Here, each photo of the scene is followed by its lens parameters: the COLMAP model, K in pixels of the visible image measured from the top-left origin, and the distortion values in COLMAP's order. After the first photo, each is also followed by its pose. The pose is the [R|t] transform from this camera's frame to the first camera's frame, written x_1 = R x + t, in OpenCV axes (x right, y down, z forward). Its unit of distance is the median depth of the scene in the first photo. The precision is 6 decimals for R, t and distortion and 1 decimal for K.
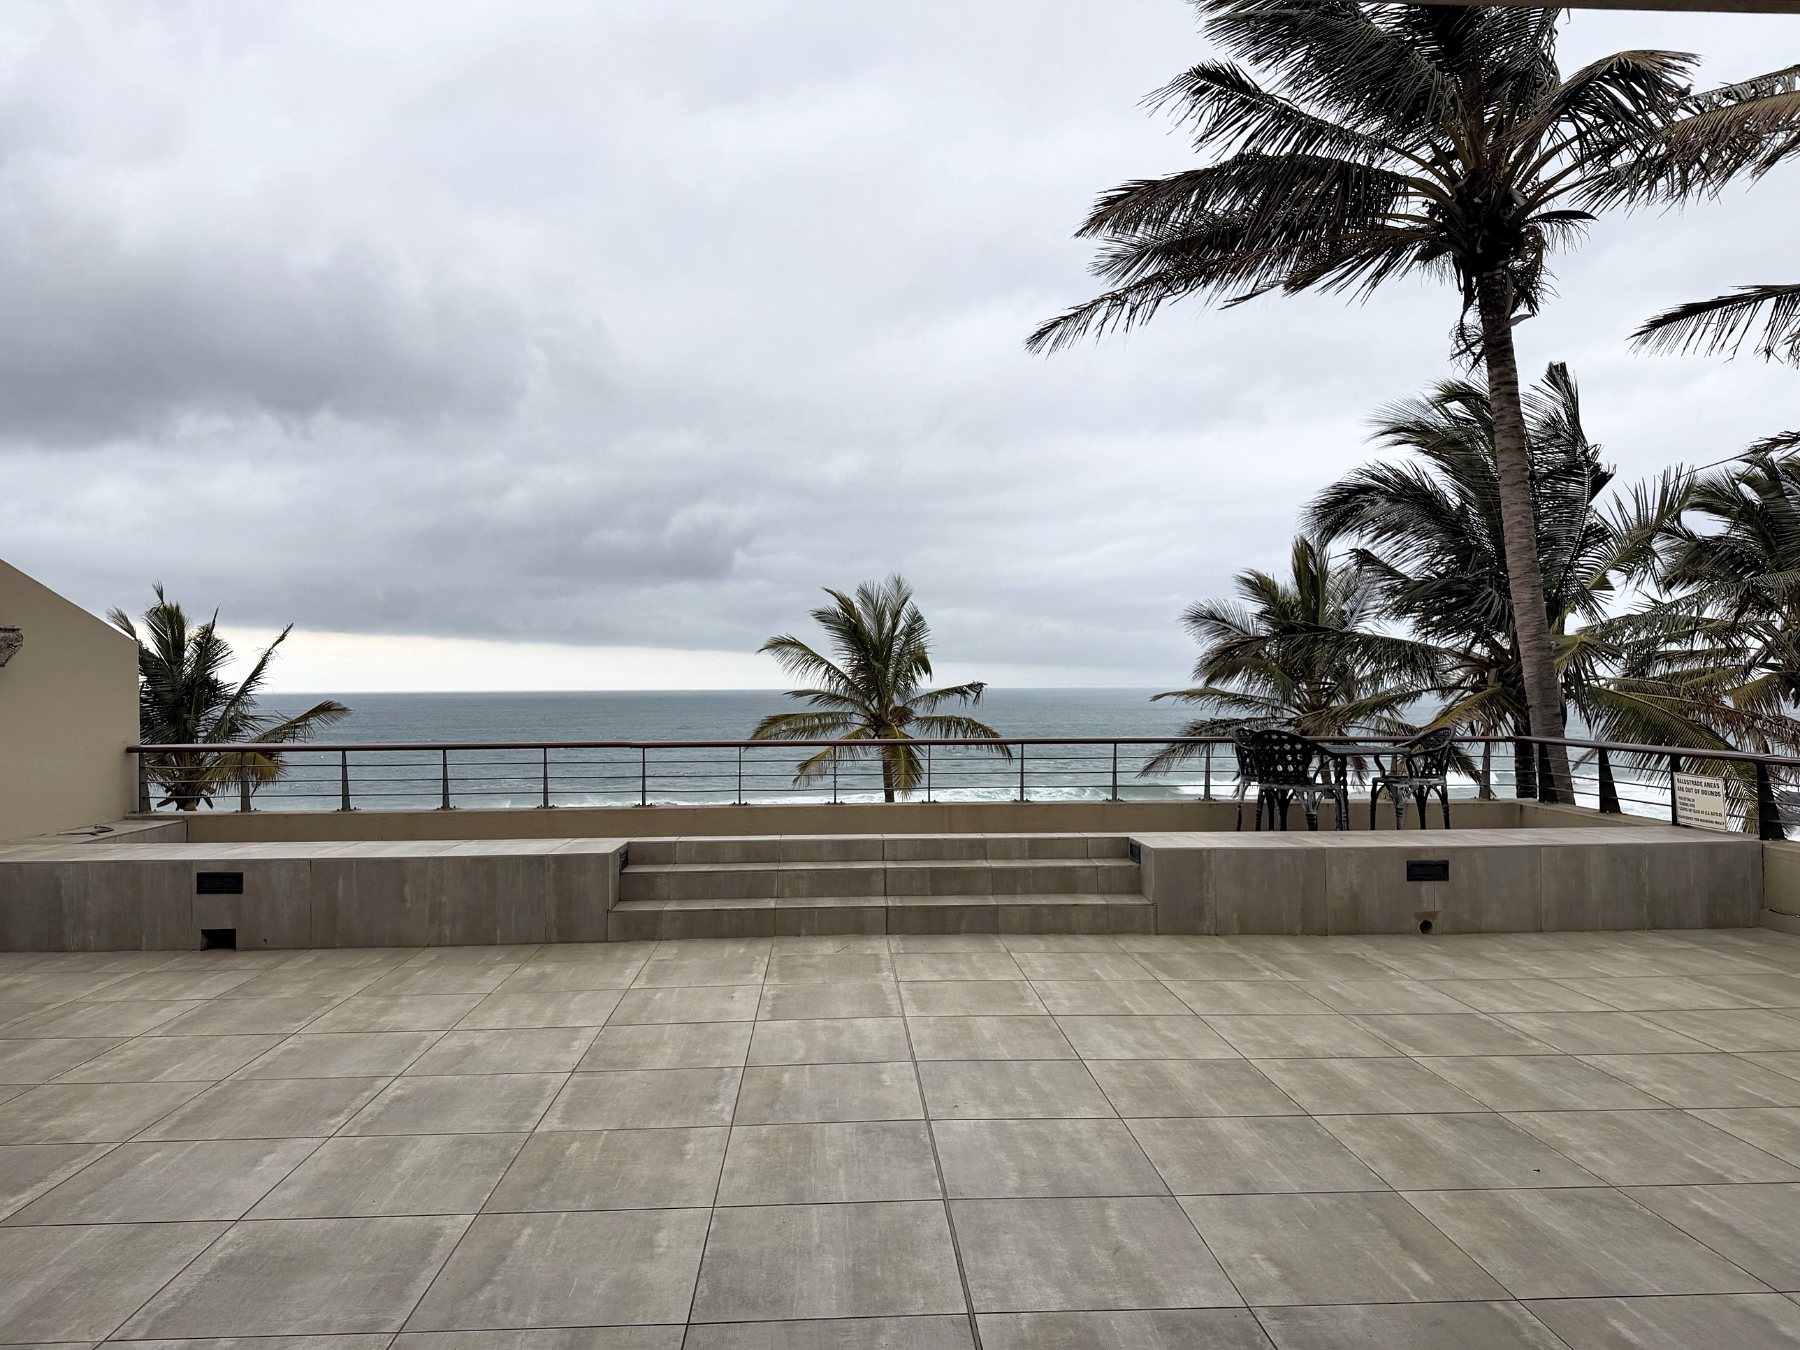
lens RADIAL K [[1256.2, 0, 894.2], [0, 1256.2, 683.2], [0, 0, 1]] dist [0.107679, -0.161633]
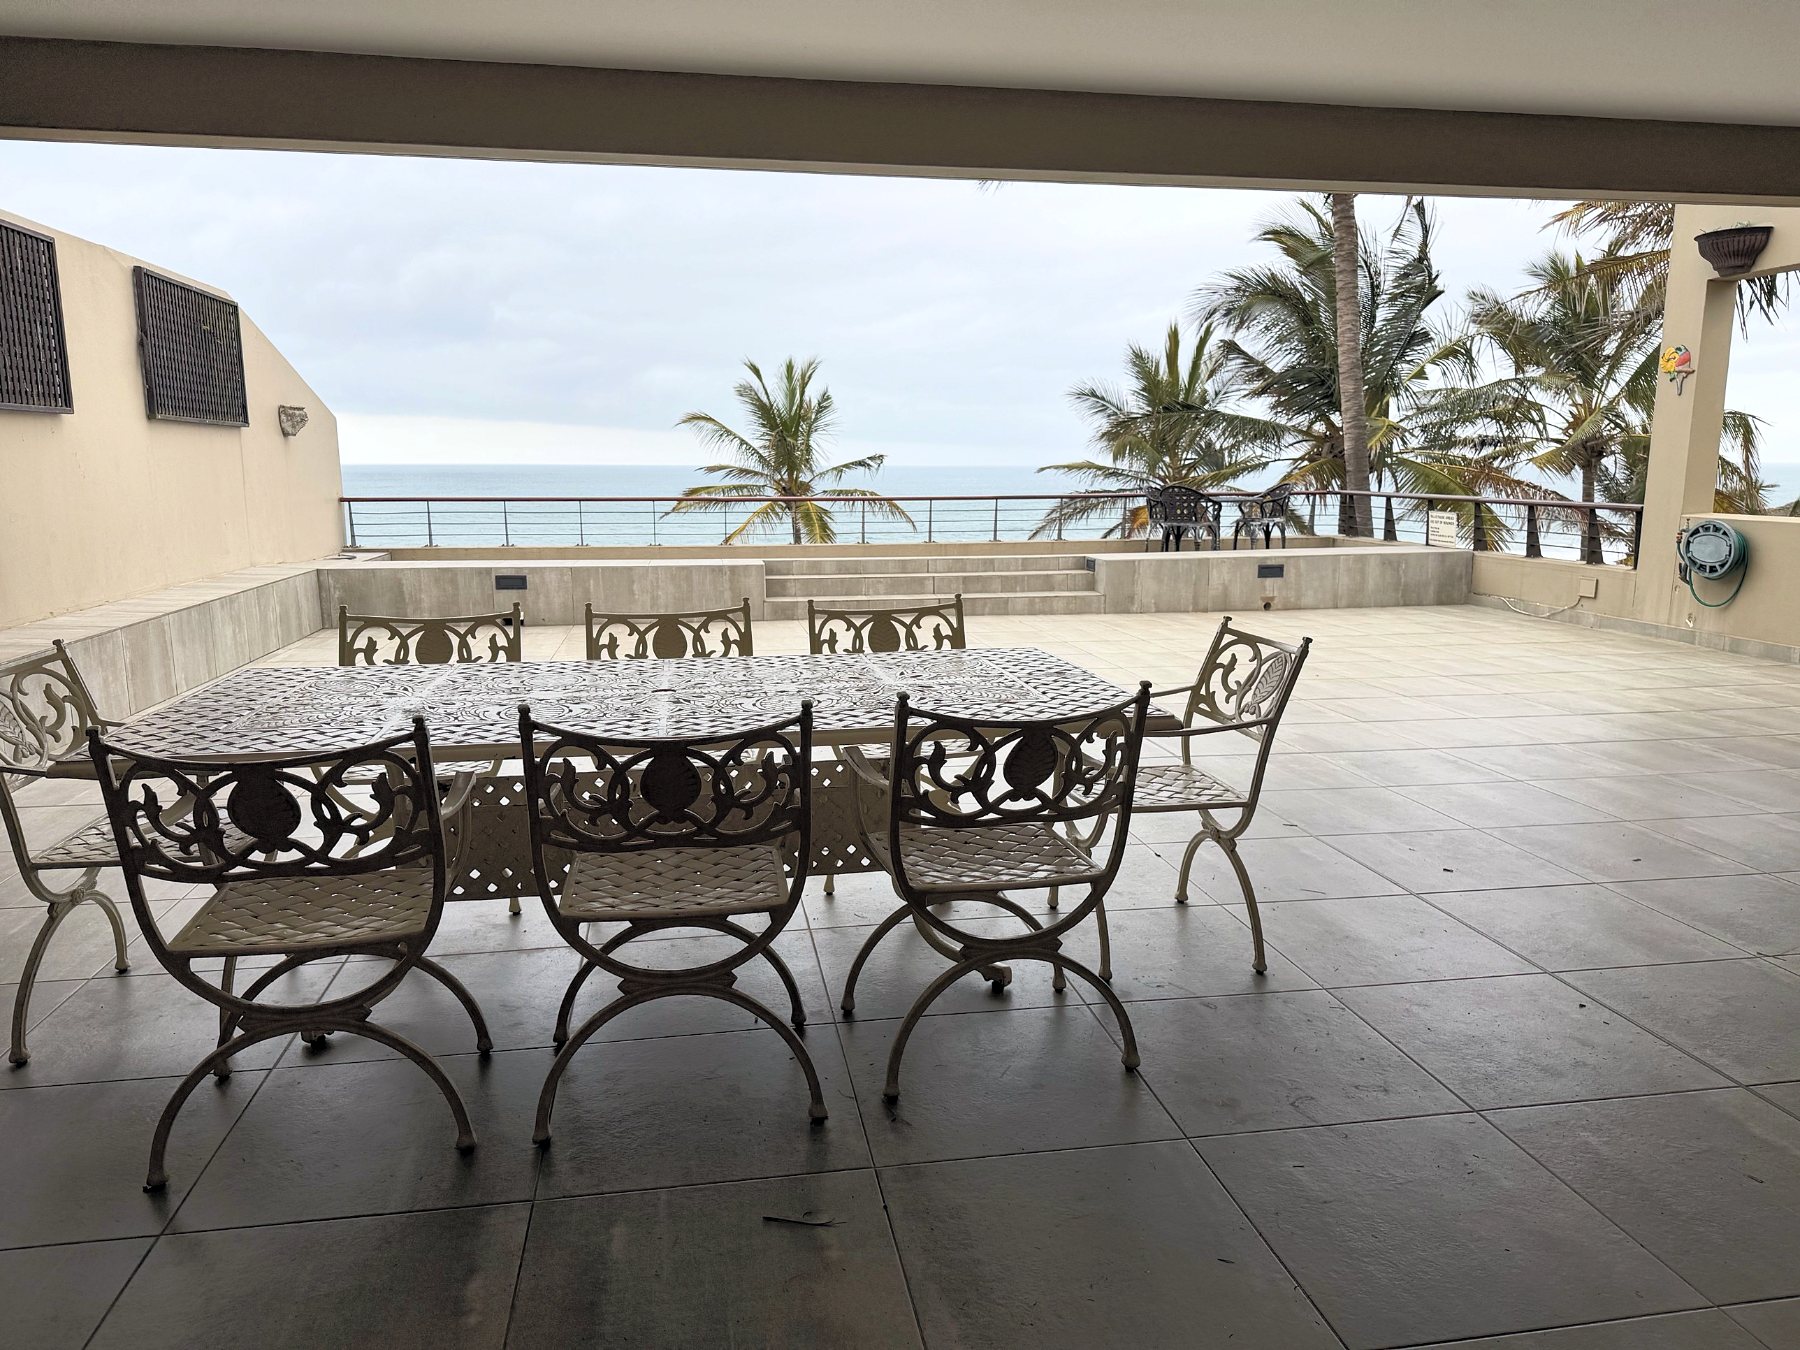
lens RADIAL K [[1273.4, 0, 900.0], [0, 1273.4, 675.0], [0, 0, 1]] dist [0.040892, -0.054451]
pose [[0.993504, -0.018948, 0.112212, -0.169662], [-0.000083, 0.985920, 0.167216, 0.006434], [-0.113801, -0.166139, 0.979514, -0.404763]]
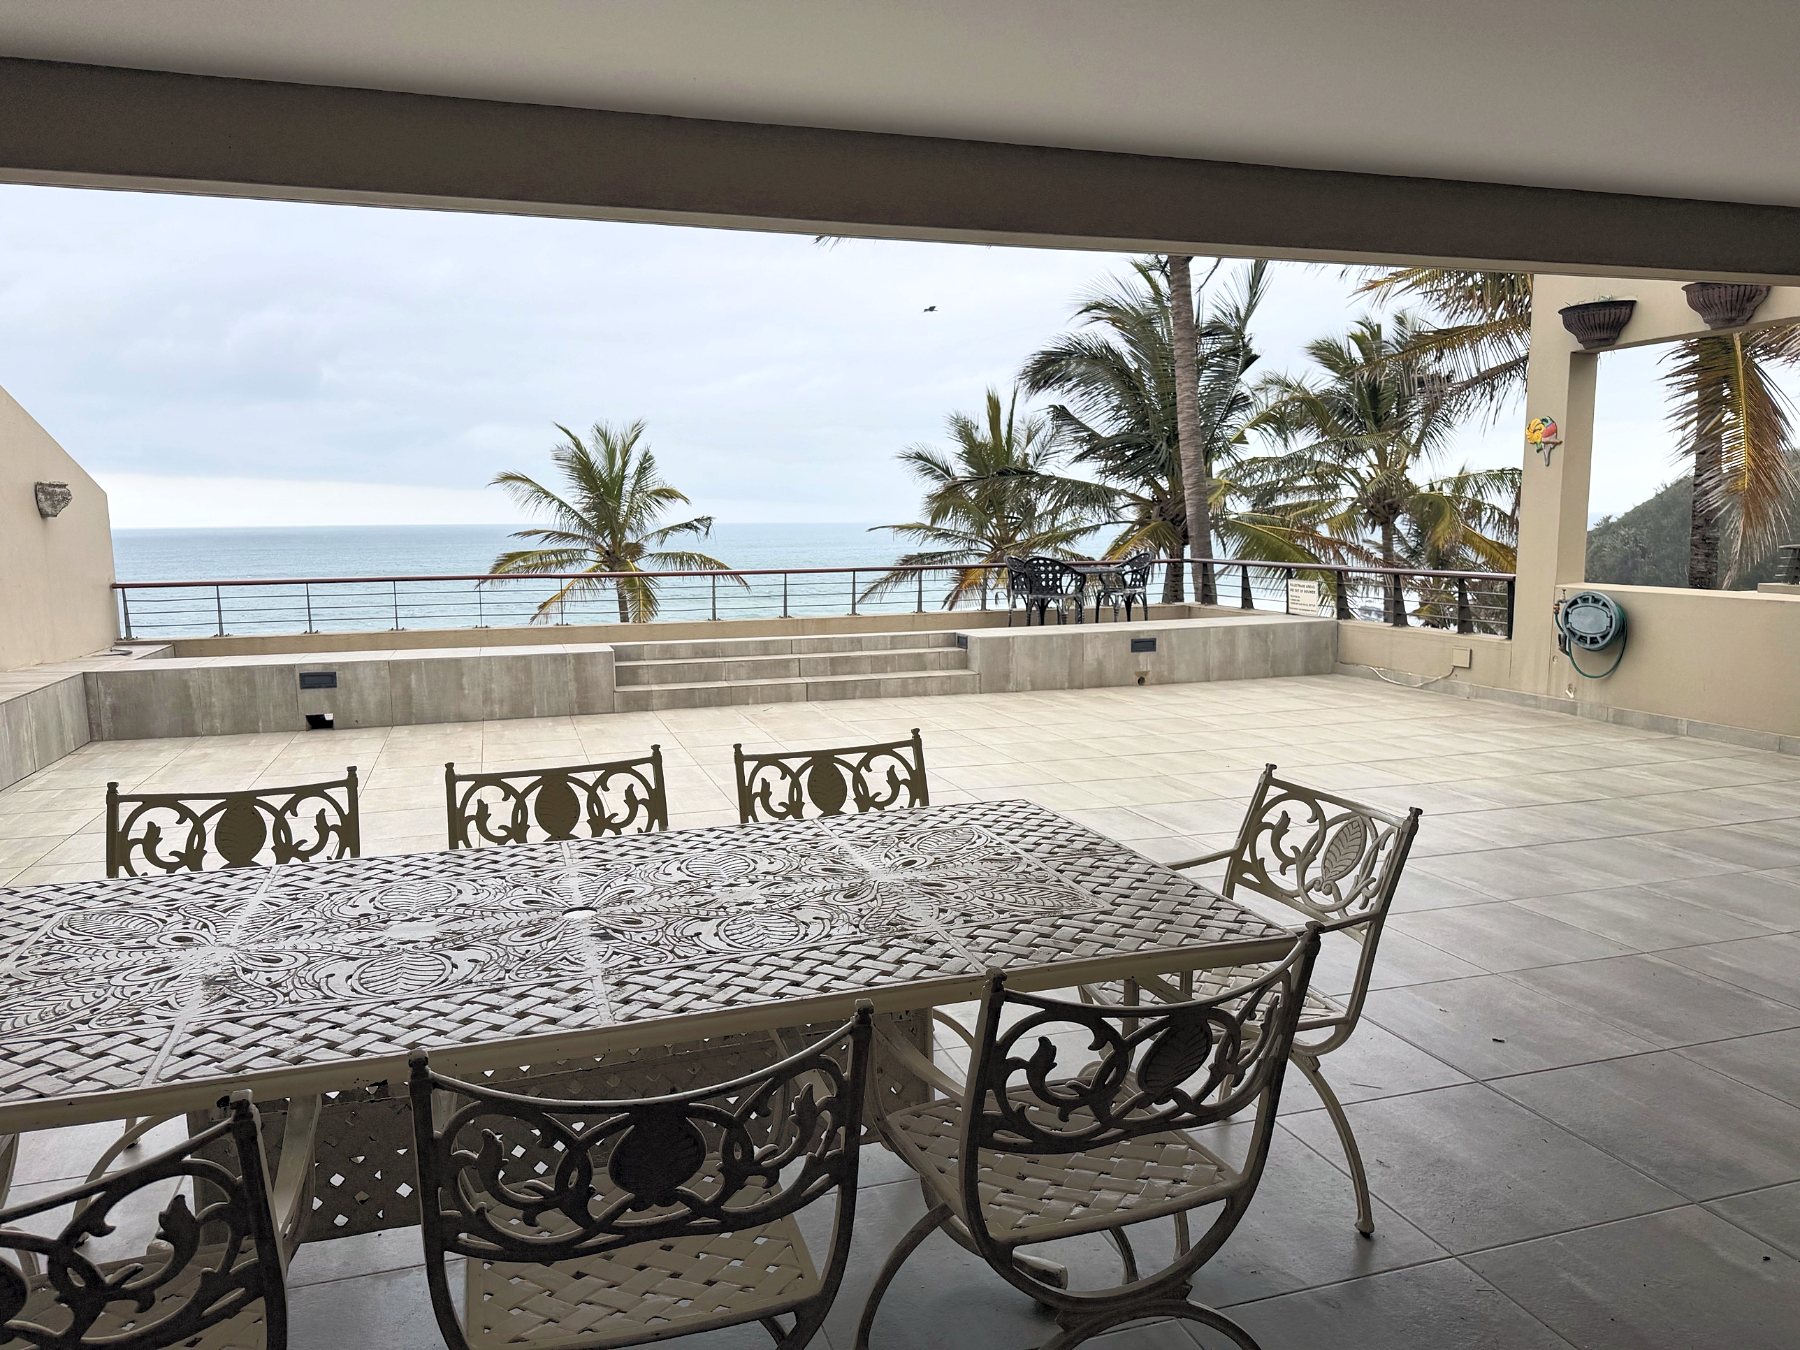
lens RADIAL K [[1256.2, 0, 894.2], [0, 1256.2, 683.2], [0, 0, 1]] dist [0.107679, -0.161633]
pose [[0.968705, -0.039618, 0.245034, -0.194120], [0.007329, 0.991315, 0.131302, -0.008248], [-0.248108, -0.125397, 0.960582, -0.309290]]
